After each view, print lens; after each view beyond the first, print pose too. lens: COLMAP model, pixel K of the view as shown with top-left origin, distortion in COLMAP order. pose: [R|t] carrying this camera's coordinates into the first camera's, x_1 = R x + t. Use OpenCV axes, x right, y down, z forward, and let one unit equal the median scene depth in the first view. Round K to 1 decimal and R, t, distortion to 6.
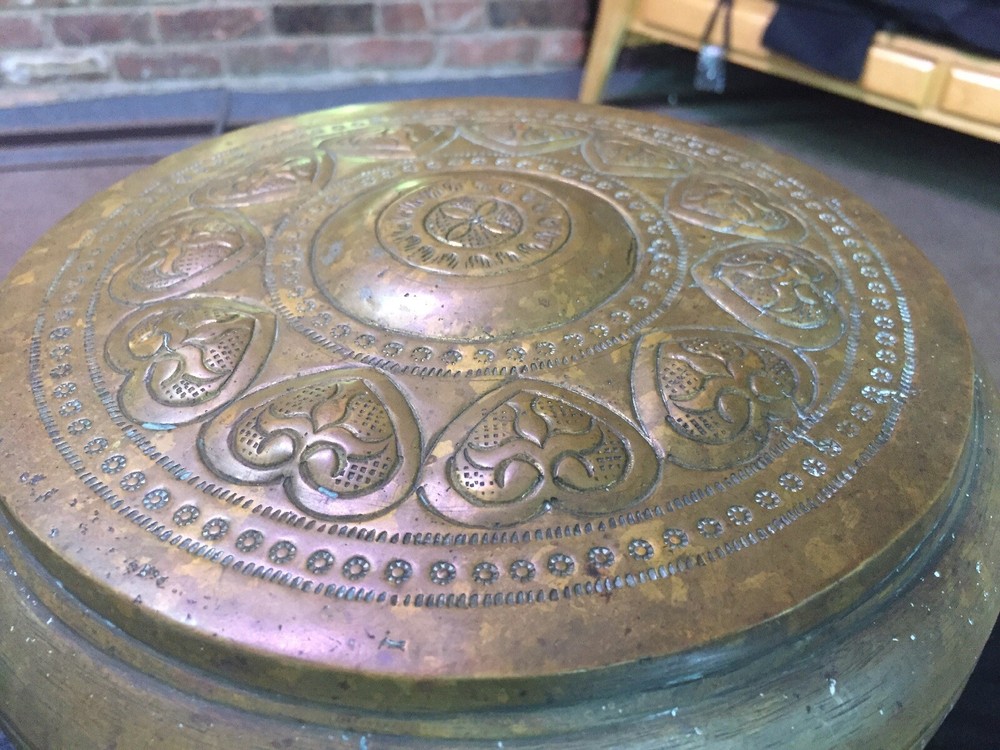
lens RADIAL K [[907.3, 0, 500.0], [0, 907.3, 375.0], [0, 0, 1]] dist [0.070015, -0.146758]
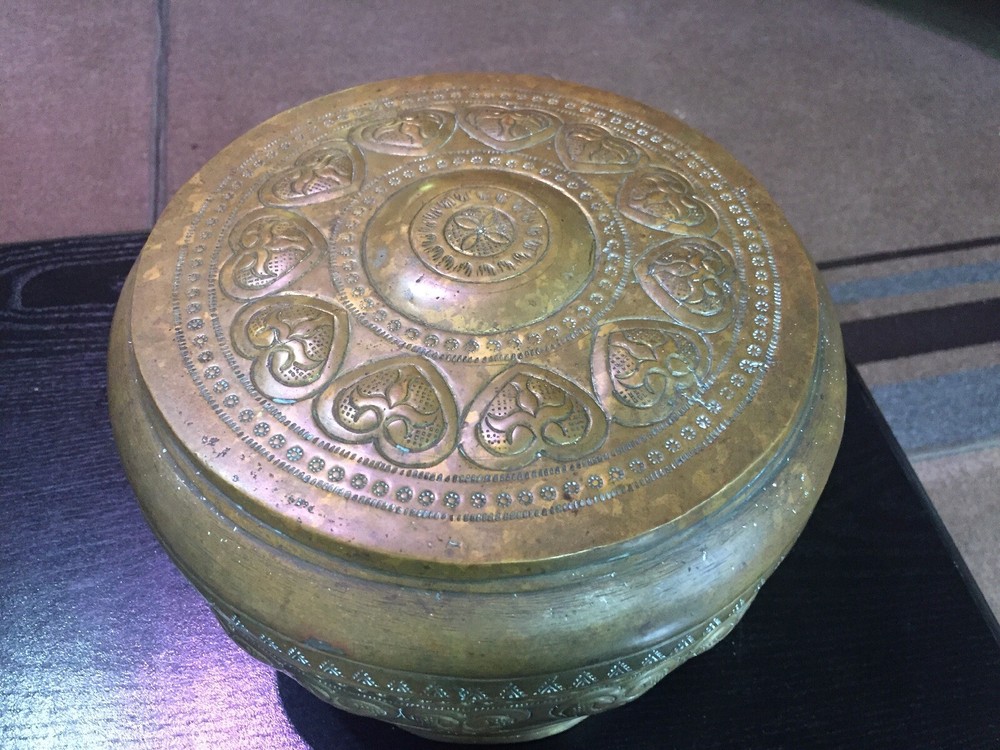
lens RADIAL K [[907.3, 0, 500.0], [0, 907.3, 375.0], [0, 0, 1]] dist [0.070015, -0.146758]
pose [[0.998819, -0.020384, 0.044103, -0.076308], [0.010226, 0.975600, 0.219316, -0.311045], [-0.047497, -0.218606, 0.974657, -0.487396]]
